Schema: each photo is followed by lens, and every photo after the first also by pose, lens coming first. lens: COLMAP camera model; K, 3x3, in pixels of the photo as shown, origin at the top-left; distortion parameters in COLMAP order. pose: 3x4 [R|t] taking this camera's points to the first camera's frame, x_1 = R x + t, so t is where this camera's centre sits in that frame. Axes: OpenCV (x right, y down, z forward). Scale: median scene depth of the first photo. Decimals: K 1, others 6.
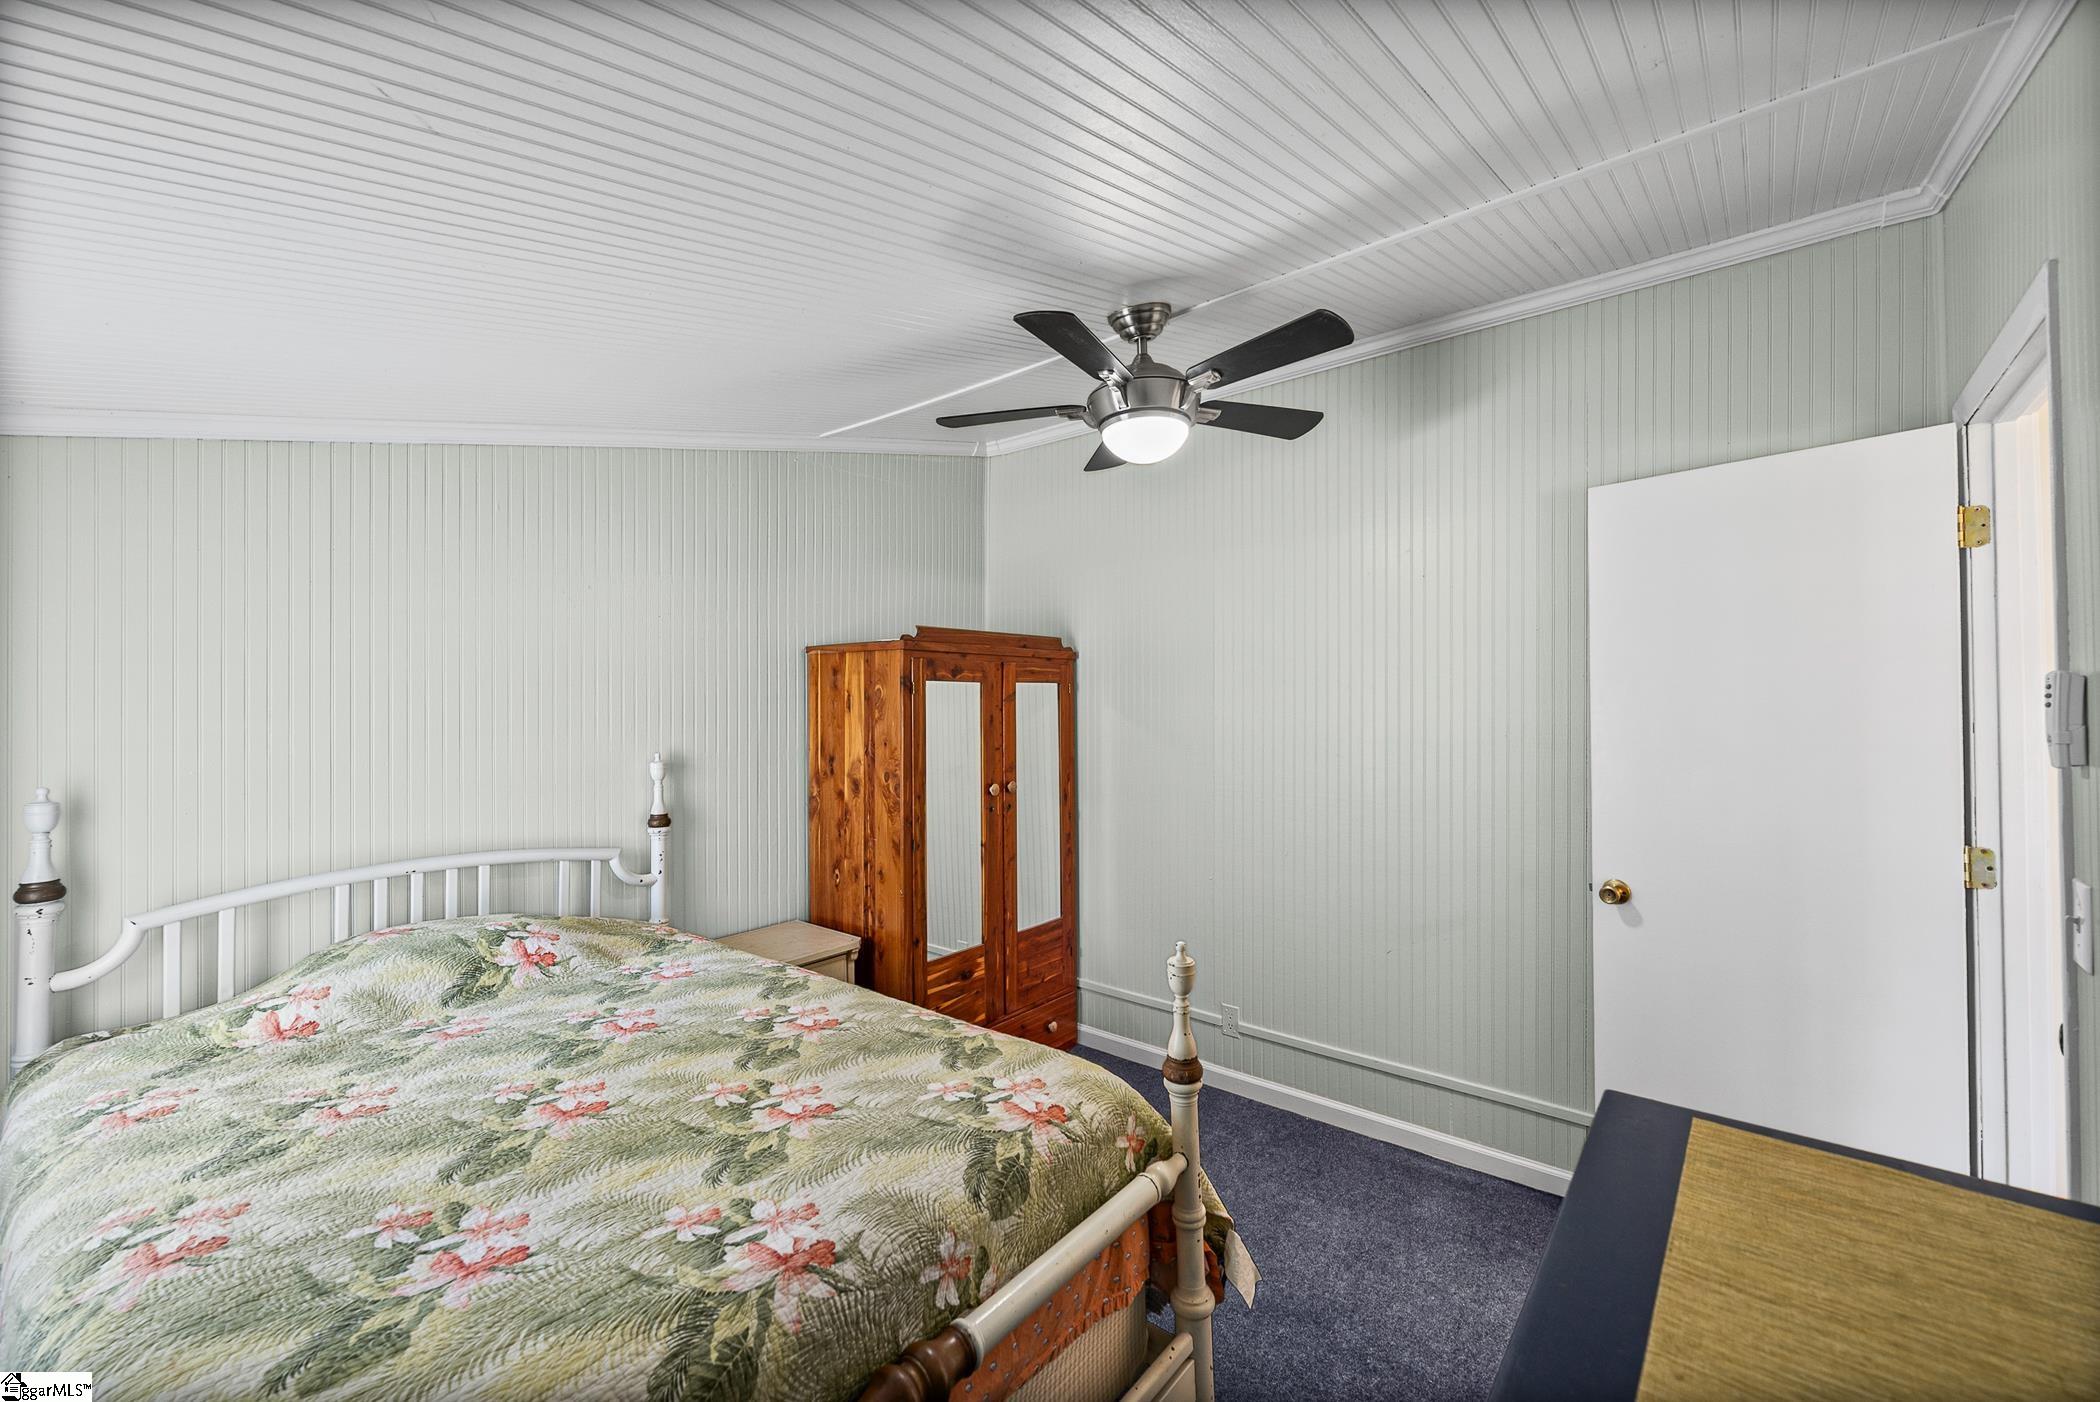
lens RADIAL K [[847.3, 0, 1050.0], [0, 847.3, 701.0], [0, 0, 1]] dist [-0.002837, -0.000559]
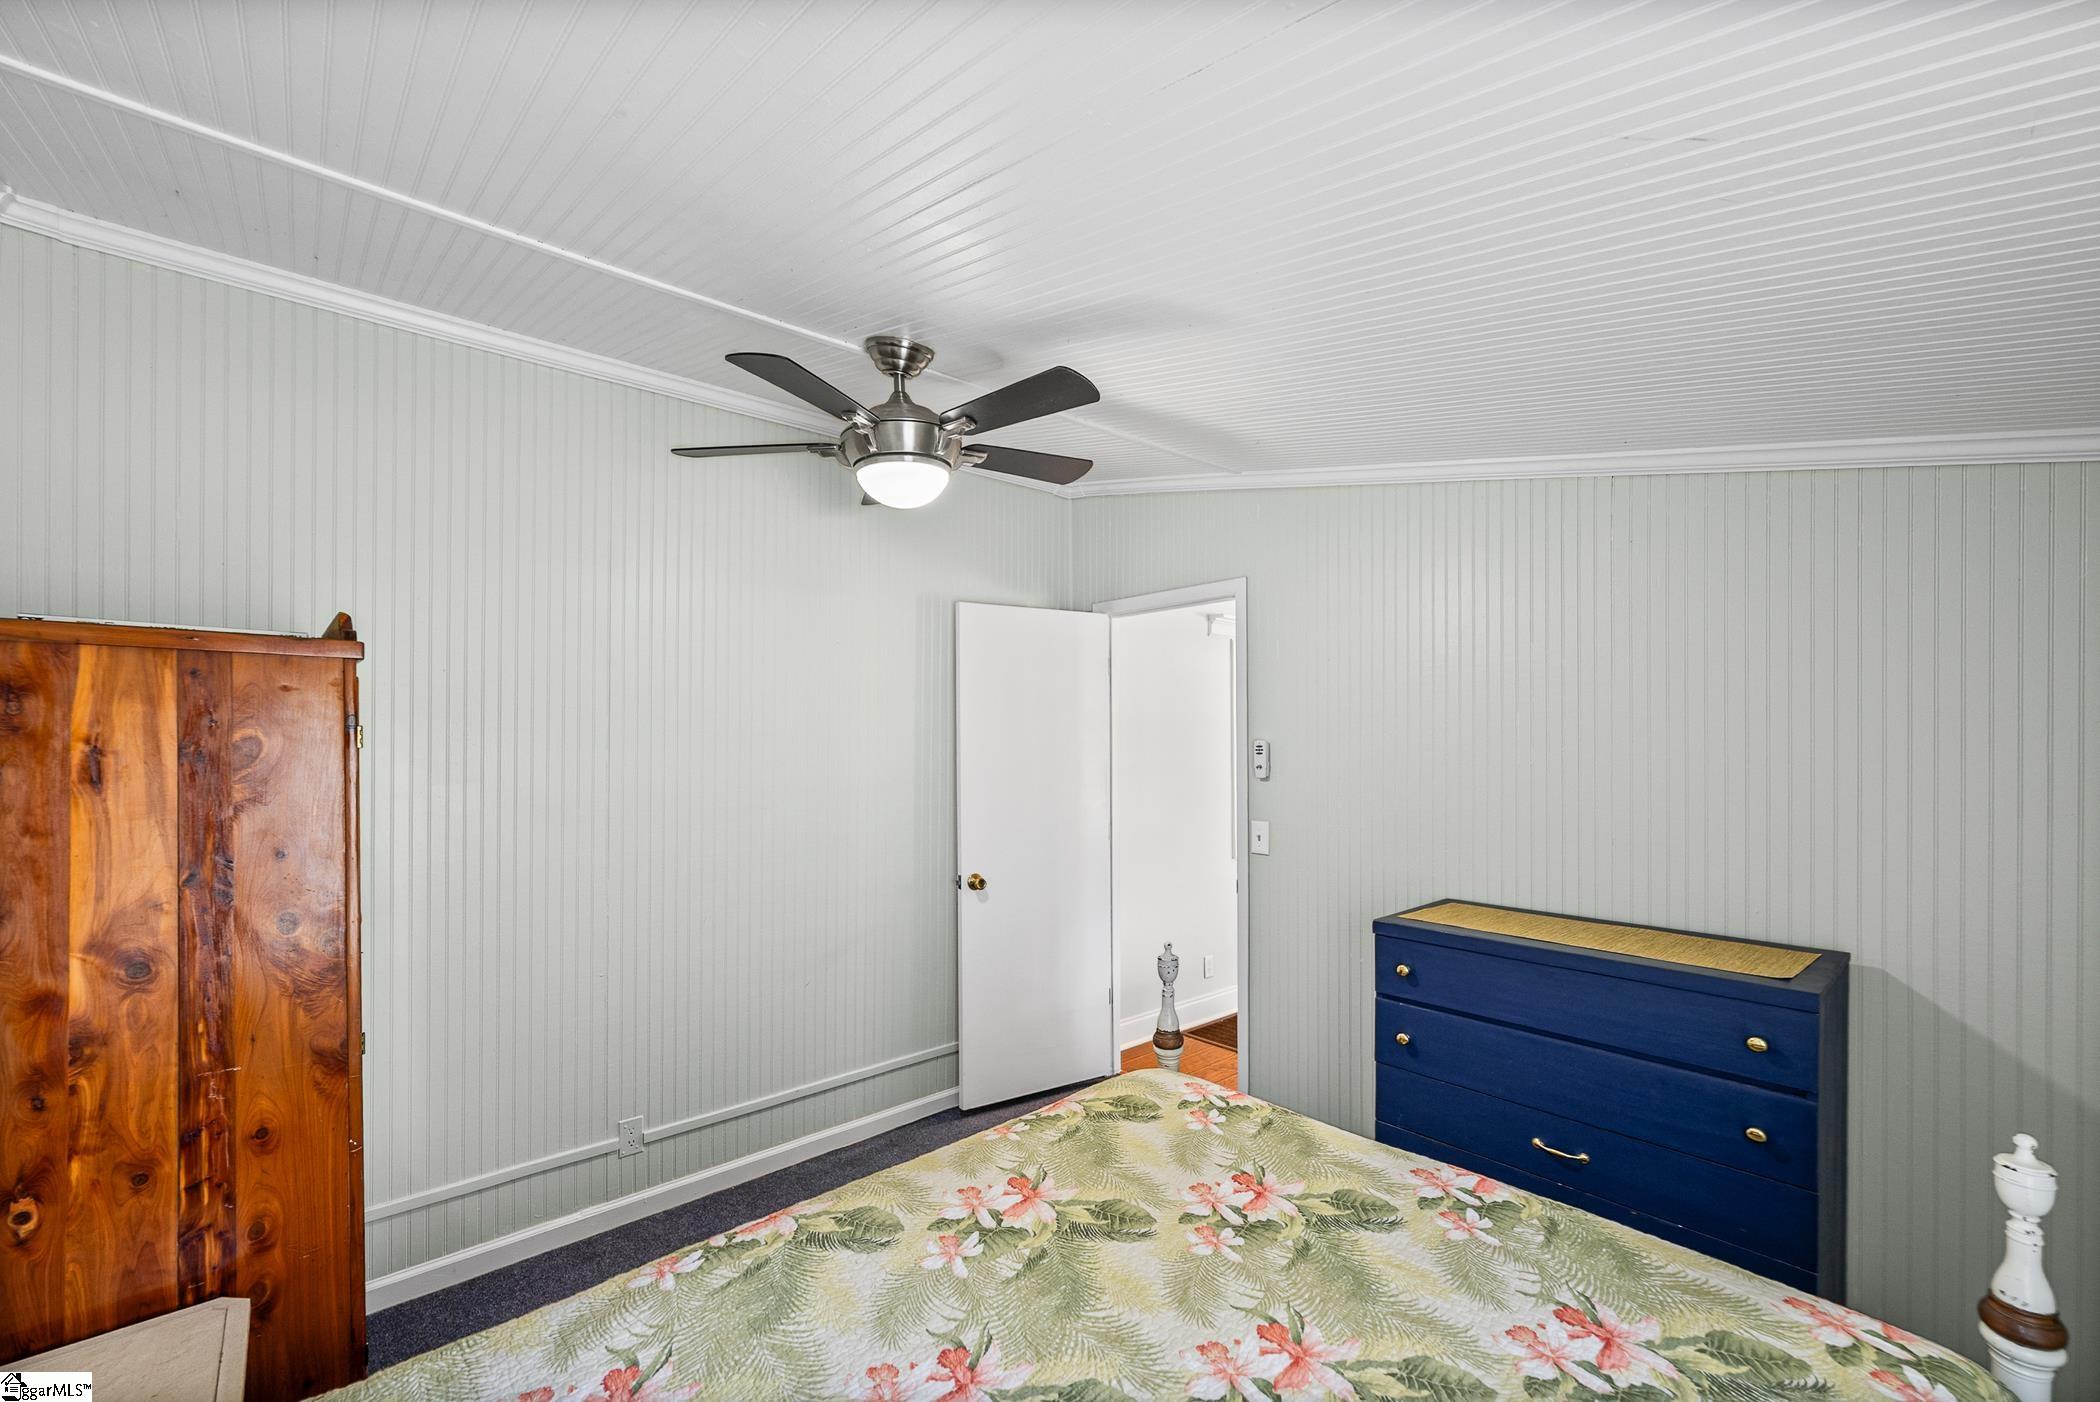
lens RADIAL K [[849.0, 0, 1049.1], [0, 849.0, 755.2], [0, 0, 1]] dist [-0.000719, 0.000219]
pose [[0.150108, -0.012242, 0.988594, -0.776536], [0.000932, 0.999925, 0.012241, -0.012958], [-0.988669, -0.000916, 0.150108, 0.659656]]
